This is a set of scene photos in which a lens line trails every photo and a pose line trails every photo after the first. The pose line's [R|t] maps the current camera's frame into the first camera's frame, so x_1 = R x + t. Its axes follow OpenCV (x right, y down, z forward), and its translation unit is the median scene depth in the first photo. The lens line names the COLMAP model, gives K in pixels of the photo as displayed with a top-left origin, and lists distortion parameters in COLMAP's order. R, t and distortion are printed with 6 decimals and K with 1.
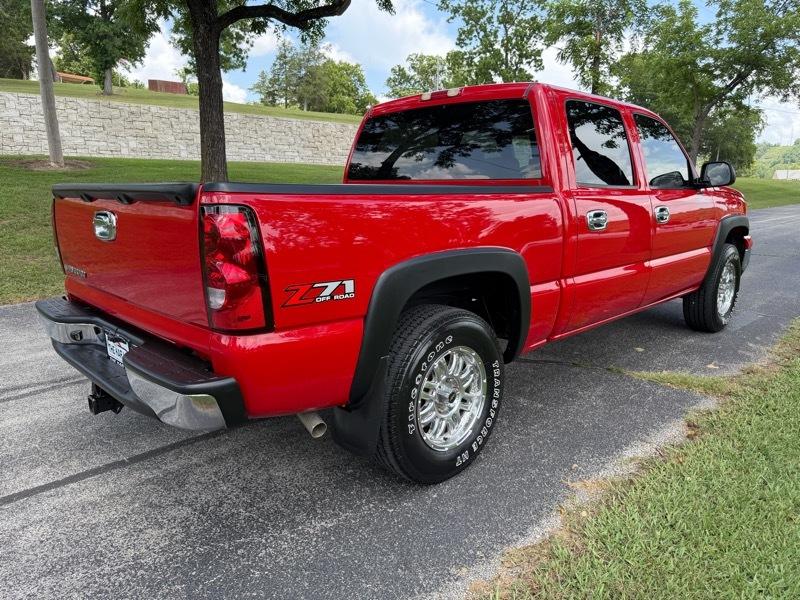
lens RADIAL K [[571.2, 0, 404.1], [0, 571.2, 299.6], [0, 0, 1]] dist [0.018219, -0.021863]
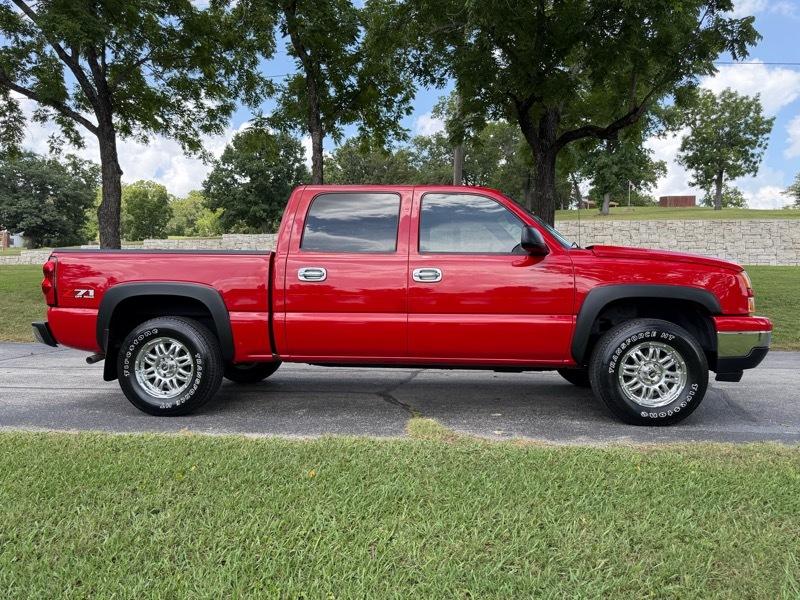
lens RADIAL K [[571.2, 0, 397.8], [0, 571.2, 295.1], [0, 0, 1]] dist [0.018219, -0.021863]
pose [[0.654592, 0.006079, -0.755958, 0.865934], [-0.156181, 0.979483, -0.127362, 0.030768], [0.739674, 0.201436, 0.642111, 0.166118]]
